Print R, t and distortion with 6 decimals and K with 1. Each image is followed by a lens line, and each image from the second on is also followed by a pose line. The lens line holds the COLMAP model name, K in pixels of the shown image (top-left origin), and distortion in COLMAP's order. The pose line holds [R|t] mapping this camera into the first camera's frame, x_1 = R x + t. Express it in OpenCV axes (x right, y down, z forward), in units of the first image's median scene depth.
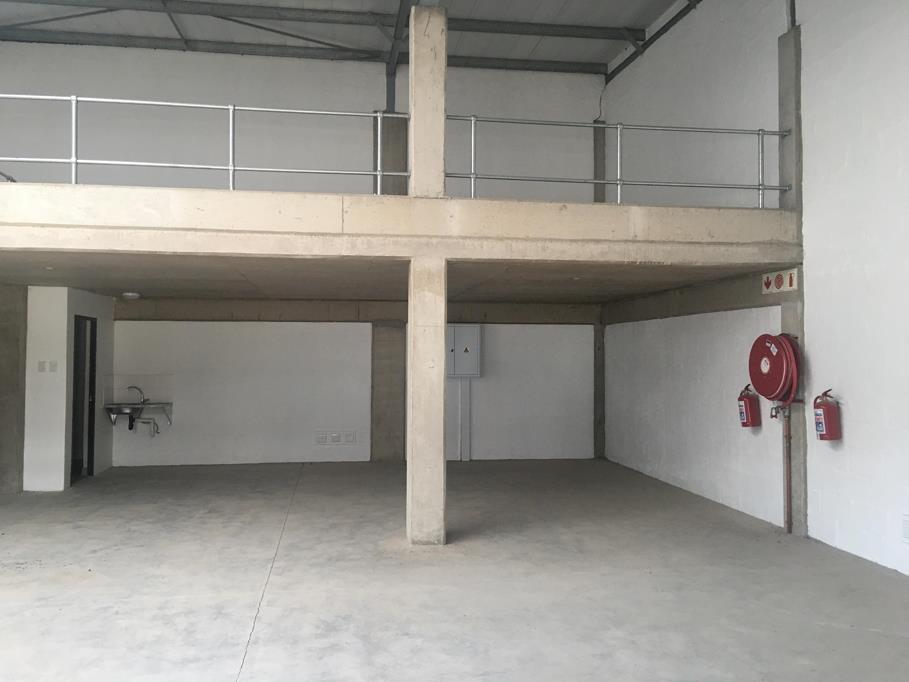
lens RADIAL K [[774.9, 0, 449.3], [0, 774.9, 330.0], [0, 0, 1]] dist [0.075450, -0.104610]
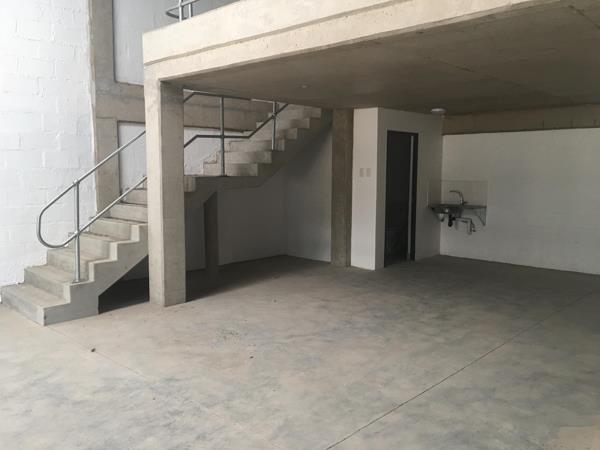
lens RADIAL K [[511.5, 0, 300.7], [0, 511.5, 217.3], [0, 0, 1]] dist [0.075450, -0.104610]
pose [[0.617499, 0.075183, -0.782970, 0.109107], [0.023539, 0.993209, 0.113935, 0.029503], [0.786219, -0.088785, 0.611536, 0.549747]]
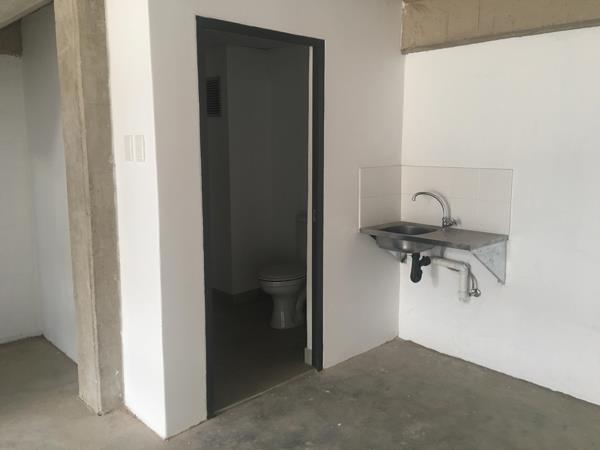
lens RADIAL K [[511.5, 0, 301.1], [0, 511.5, 221.1], [0, 0, 1]] dist [0.075450, -0.104610]
pose [[0.577466, 0.115253, -0.808239, -0.318486], [0.029354, 0.986414, 0.161634, 0.061152], [0.815887, -0.117063, 0.566237, 1.242988]]
